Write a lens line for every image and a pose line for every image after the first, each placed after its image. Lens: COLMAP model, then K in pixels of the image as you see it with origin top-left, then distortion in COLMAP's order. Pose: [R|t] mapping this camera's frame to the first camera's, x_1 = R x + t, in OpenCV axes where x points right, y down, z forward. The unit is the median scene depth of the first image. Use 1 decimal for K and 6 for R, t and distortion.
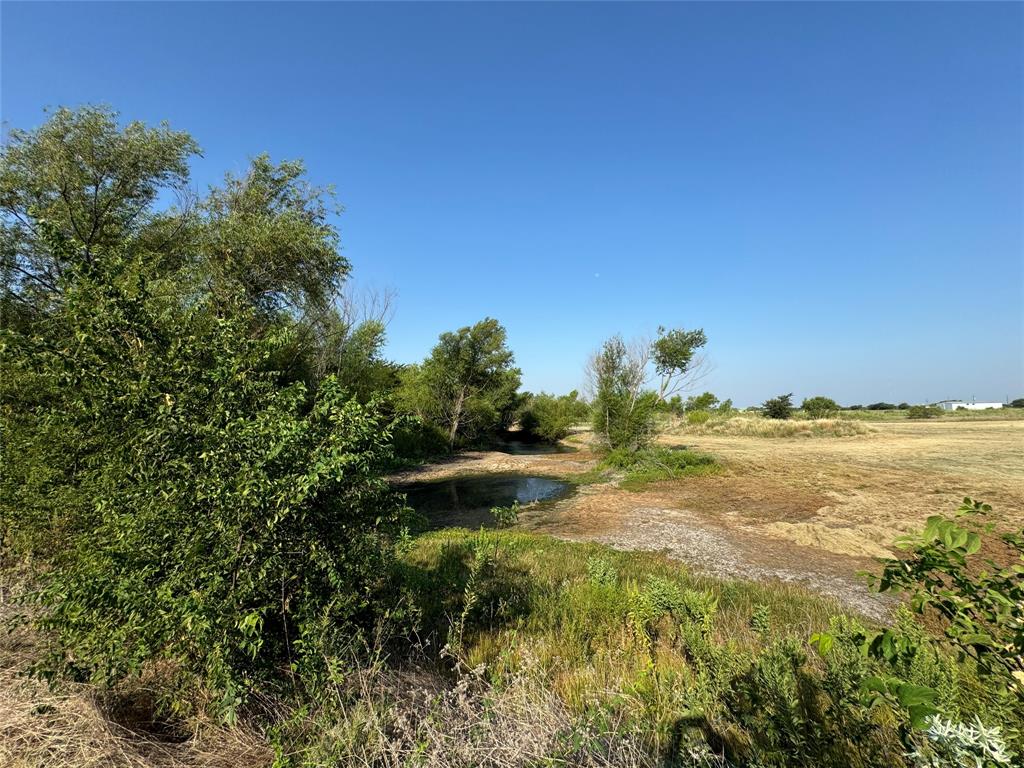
lens RADIAL K [[409.2, 0, 514.3], [0, 409.2, 375.3], [0, 0, 1]] dist [-0.000764, -0.000099]
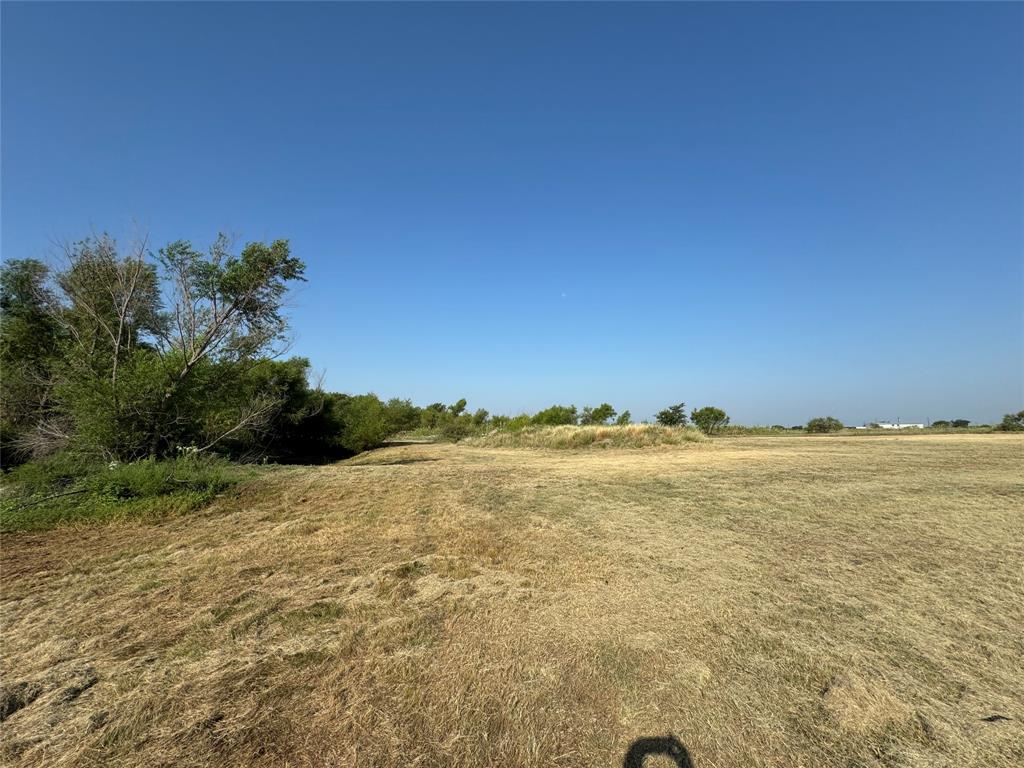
lens RADIAL K [[409.2, 0, 514.3], [0, 409.2, 375.3], [0, 0, 1]] dist [-0.000764, -0.000099]
pose [[0.997322, 0.020373, 0.070245, 0.273716], [-0.017173, 0.998800, -0.045859, 0.032635], [-0.071095, 0.044530, 0.996475, 0.166308]]
